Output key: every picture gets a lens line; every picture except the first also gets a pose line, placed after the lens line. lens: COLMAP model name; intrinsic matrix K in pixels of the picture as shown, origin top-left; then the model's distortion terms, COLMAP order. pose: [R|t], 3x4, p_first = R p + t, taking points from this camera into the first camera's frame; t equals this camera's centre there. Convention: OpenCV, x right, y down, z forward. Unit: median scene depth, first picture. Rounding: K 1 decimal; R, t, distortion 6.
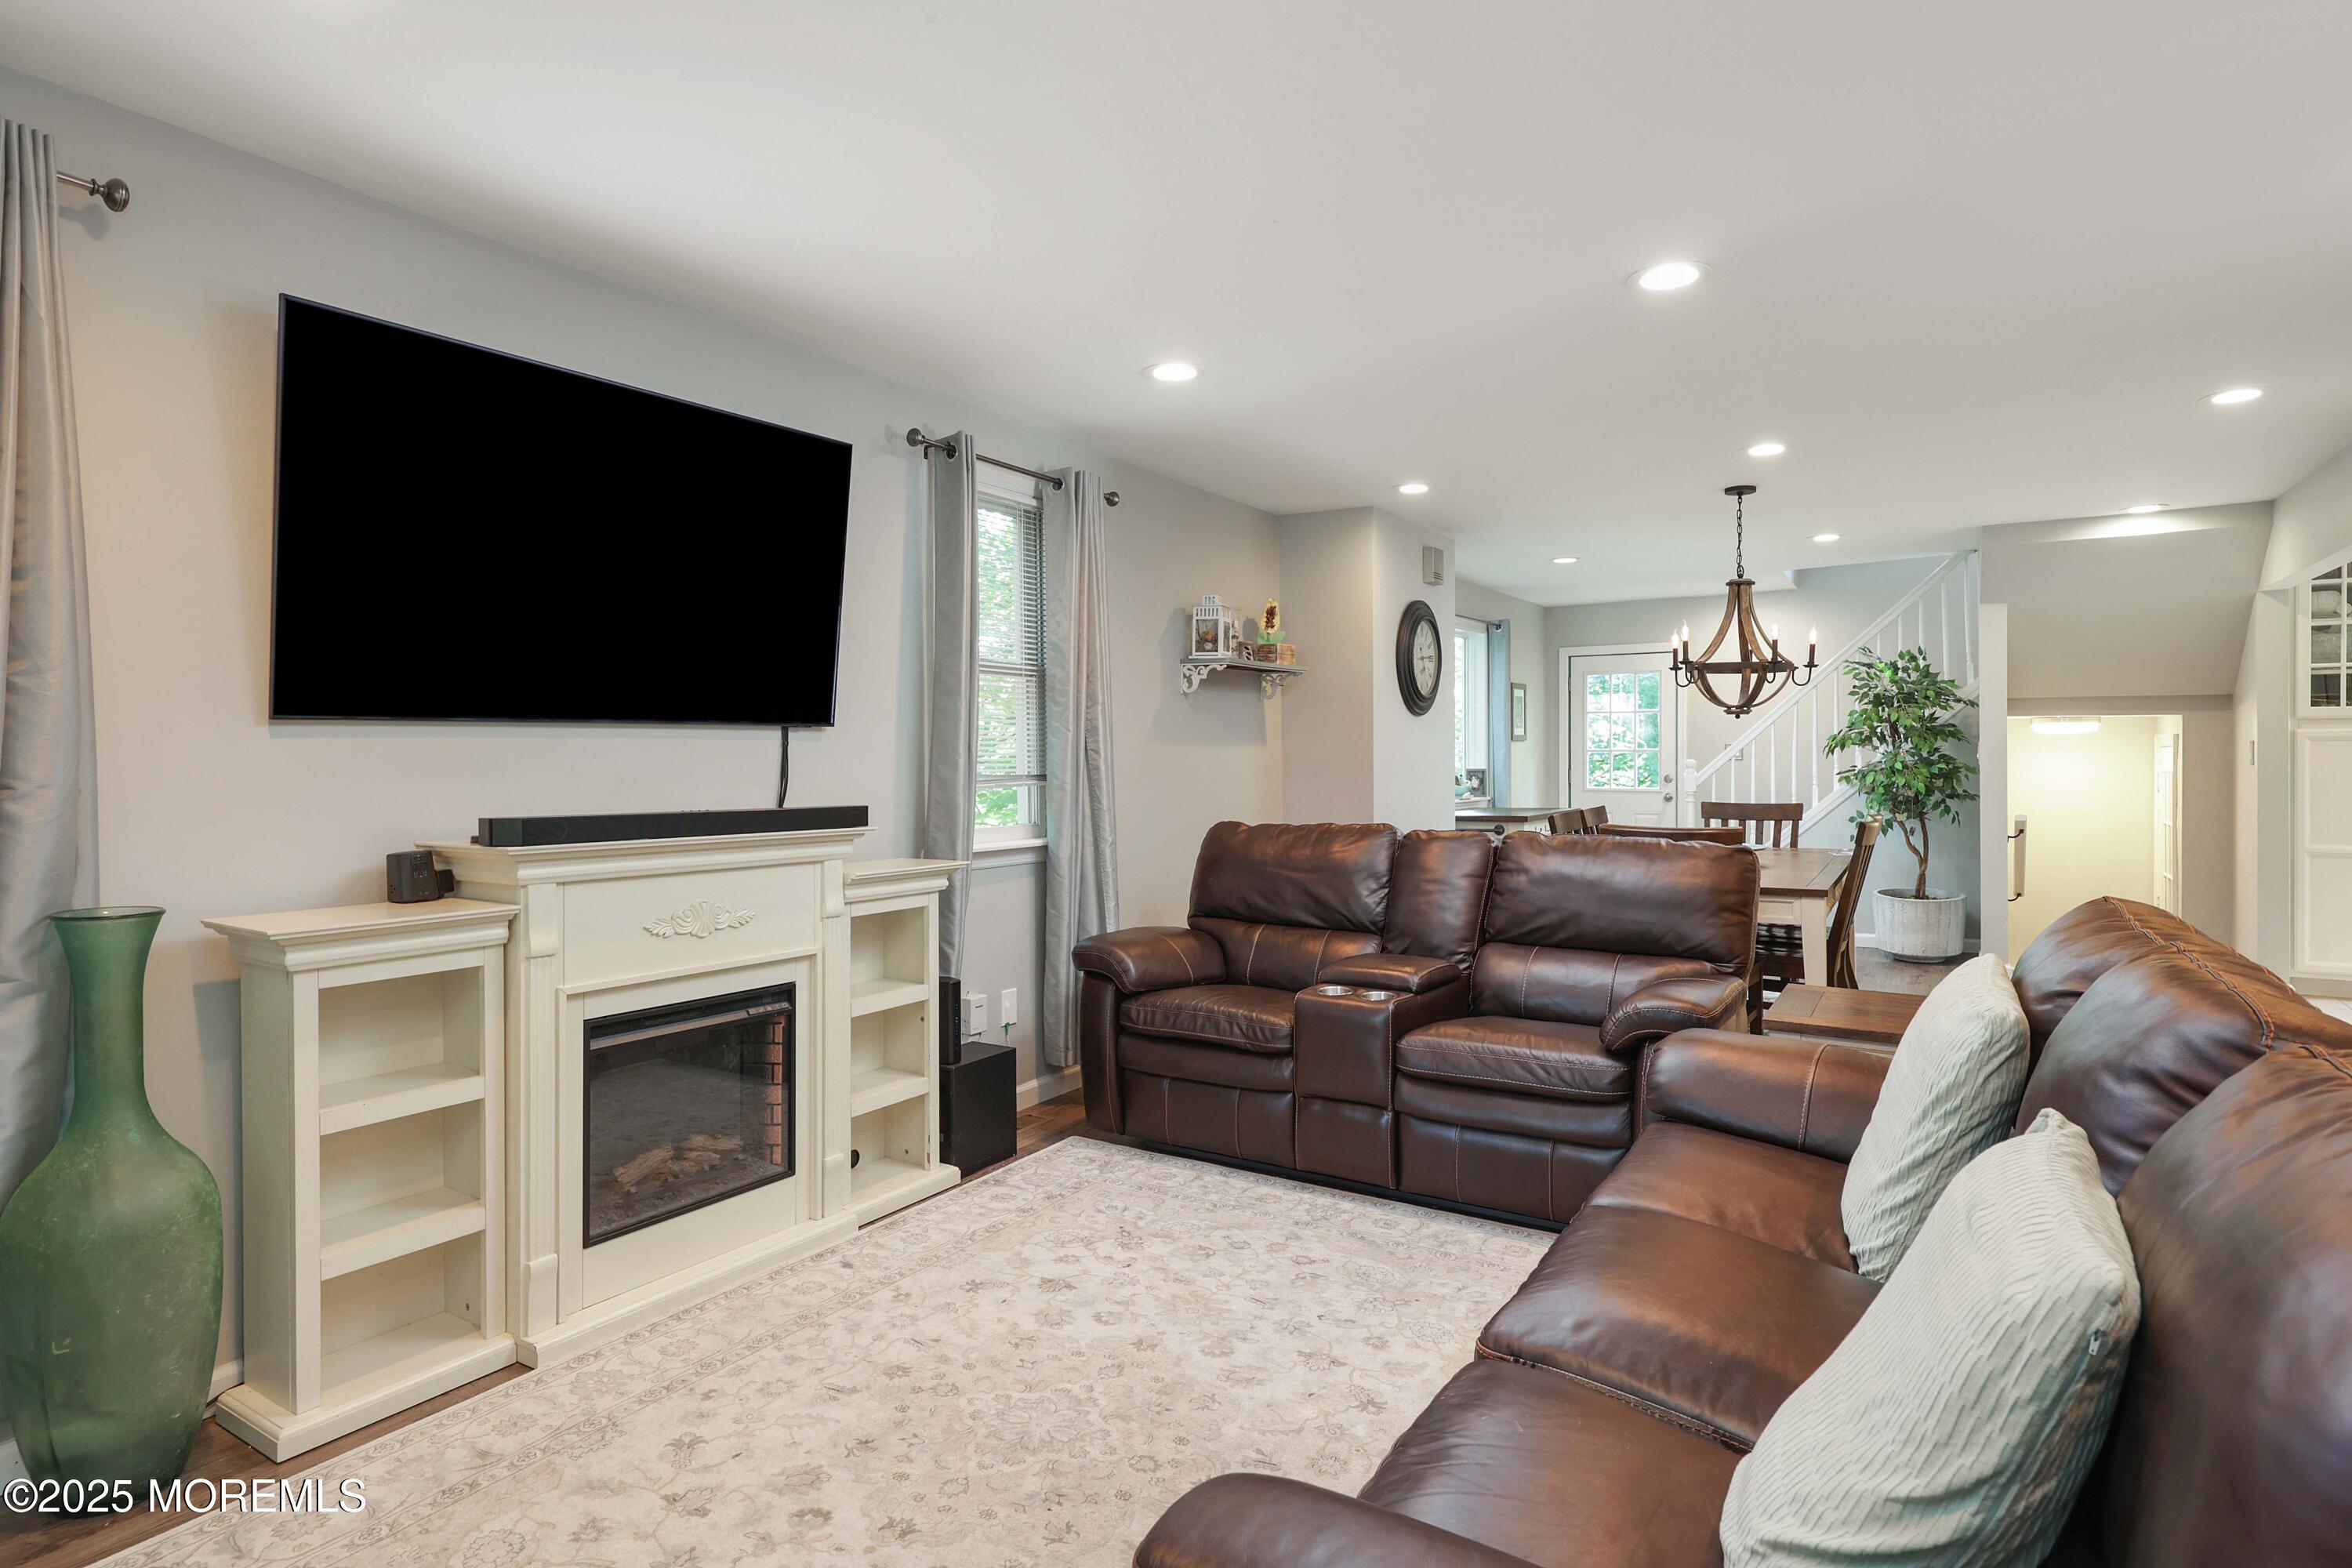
lens RADIAL K [[1256.2, 0, 1196.8], [0, 1256.2, 790.5], [0, 0, 1]] dist [0.006079, -0.000764]
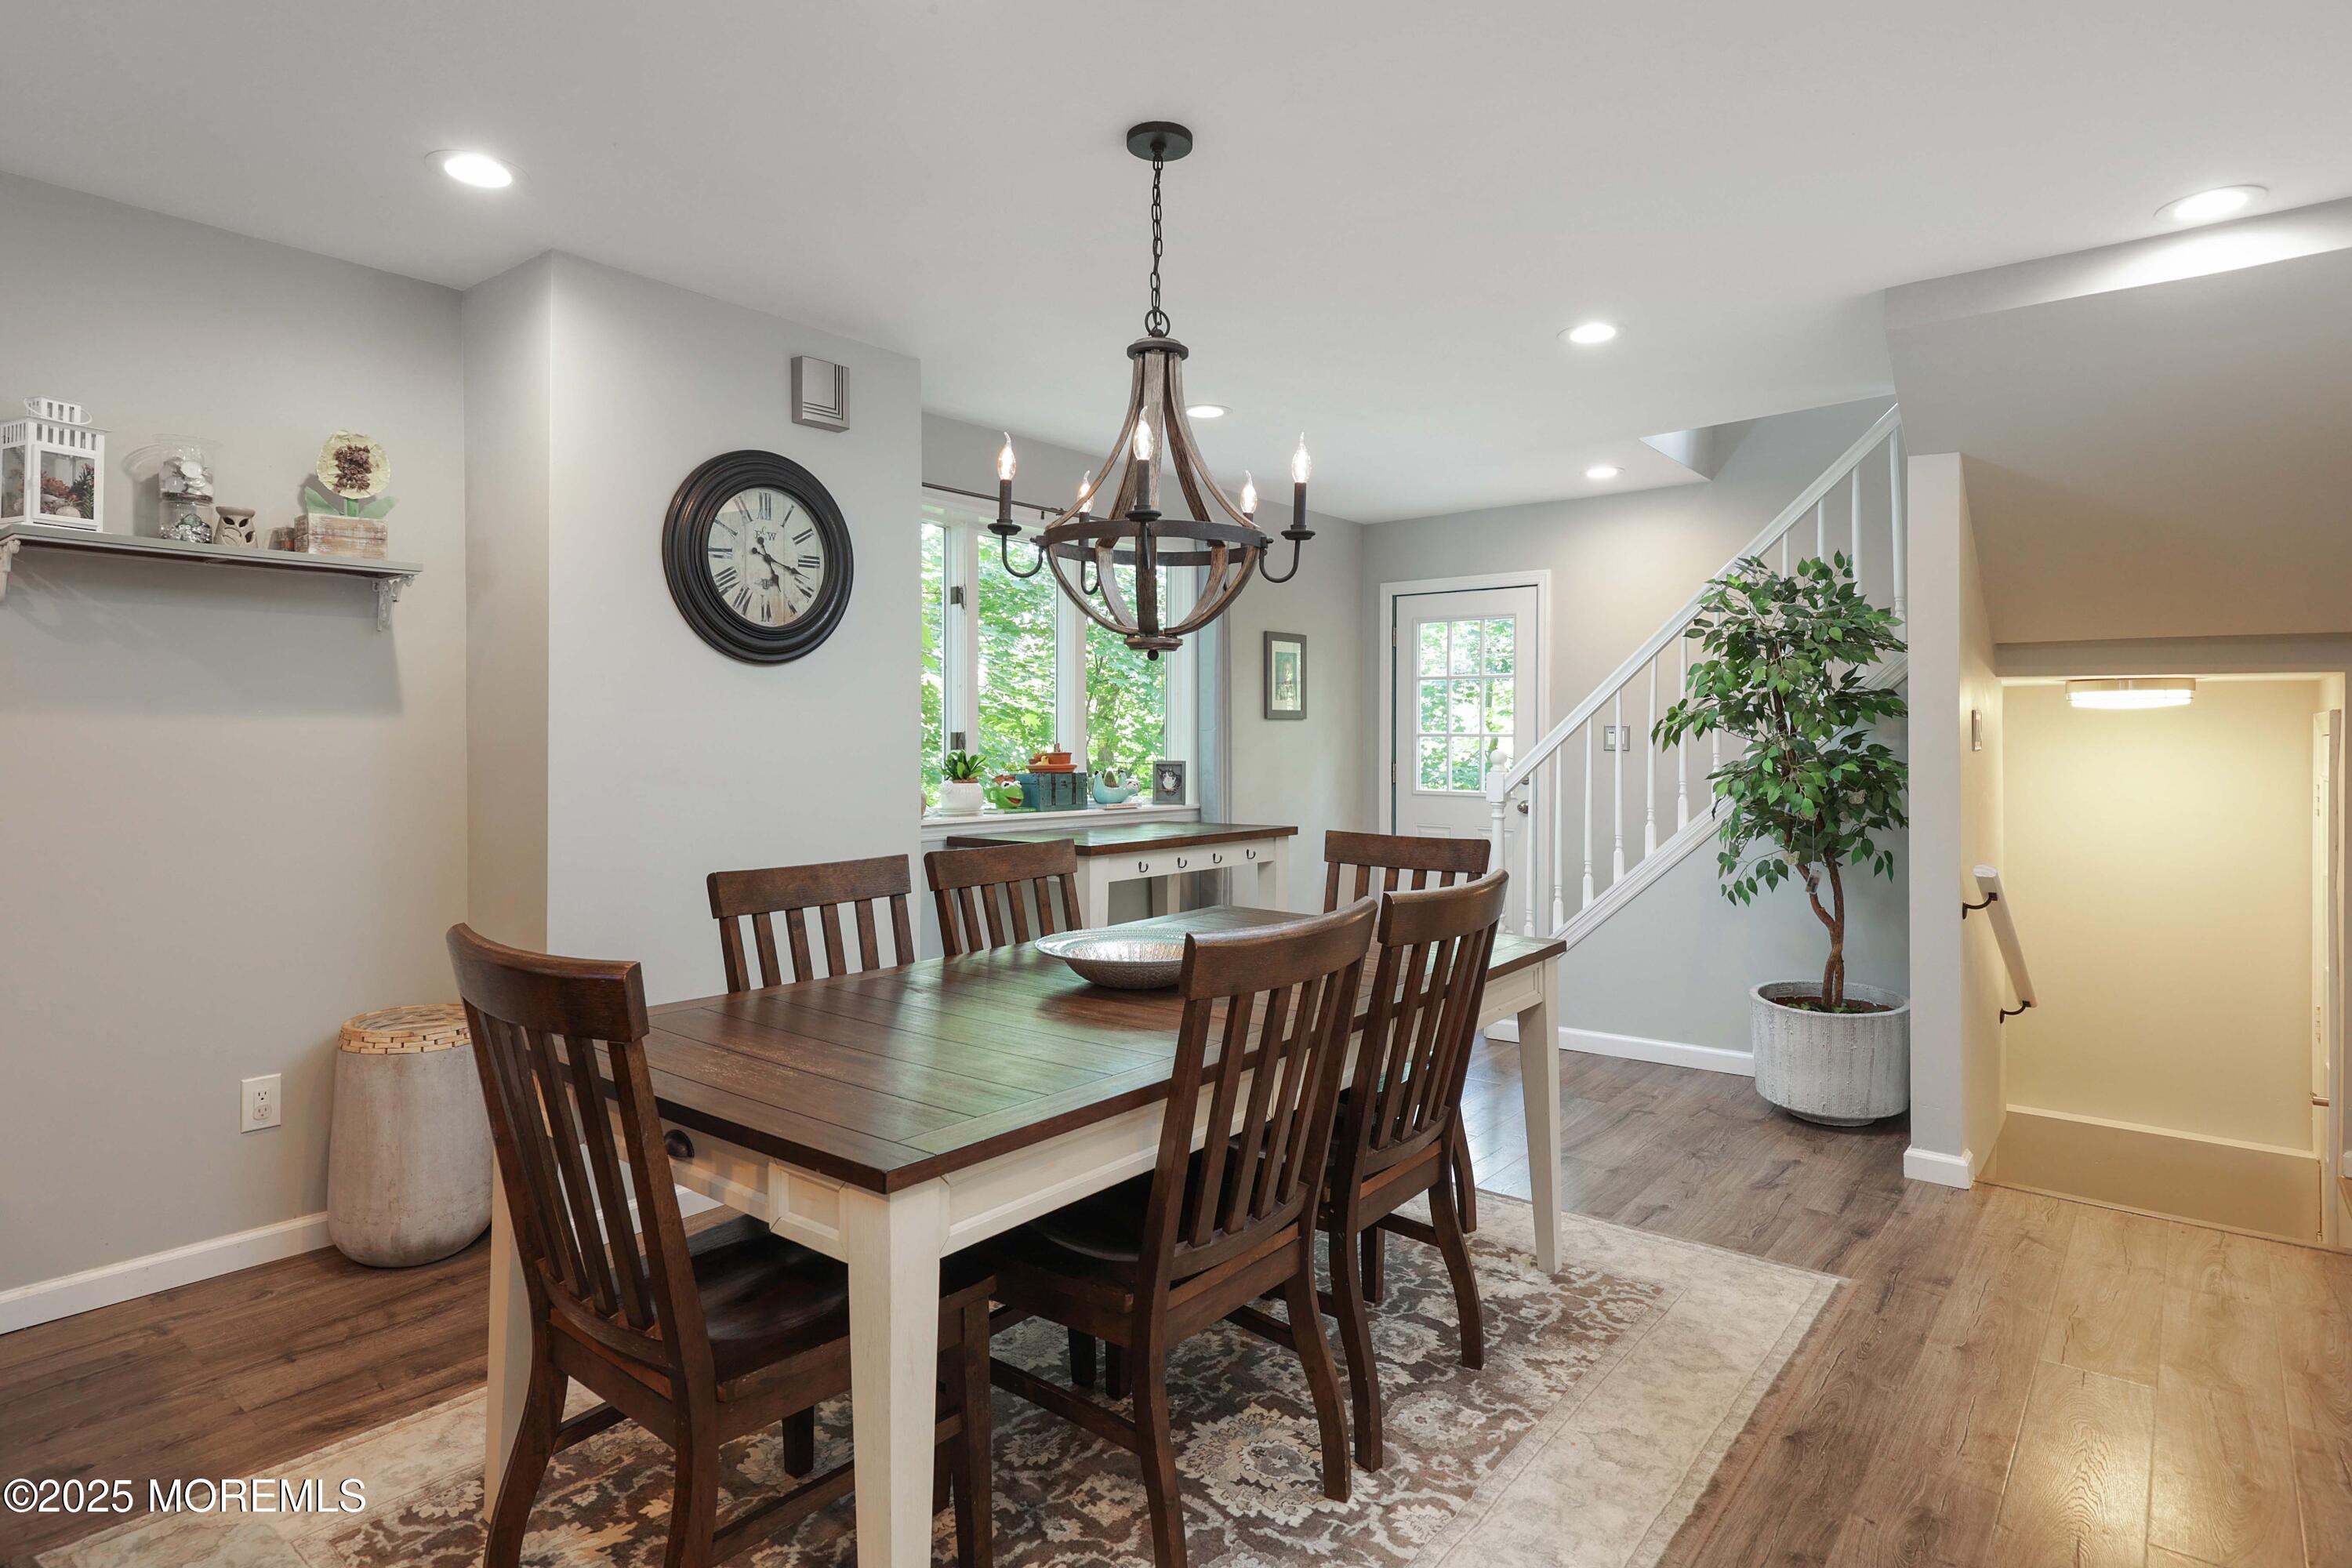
lens RADIAL K [[1256.2, 0, 1208.0], [0, 1256.2, 752.4], [0, 0, 1]] dist [0.006079, -0.000764]
pose [[0.992603, 0.008372, -0.121120, 0.373869], [-0.010489, 0.999803, -0.016852, -0.013337], [0.120955, 0.017997, 0.992495, 0.422713]]
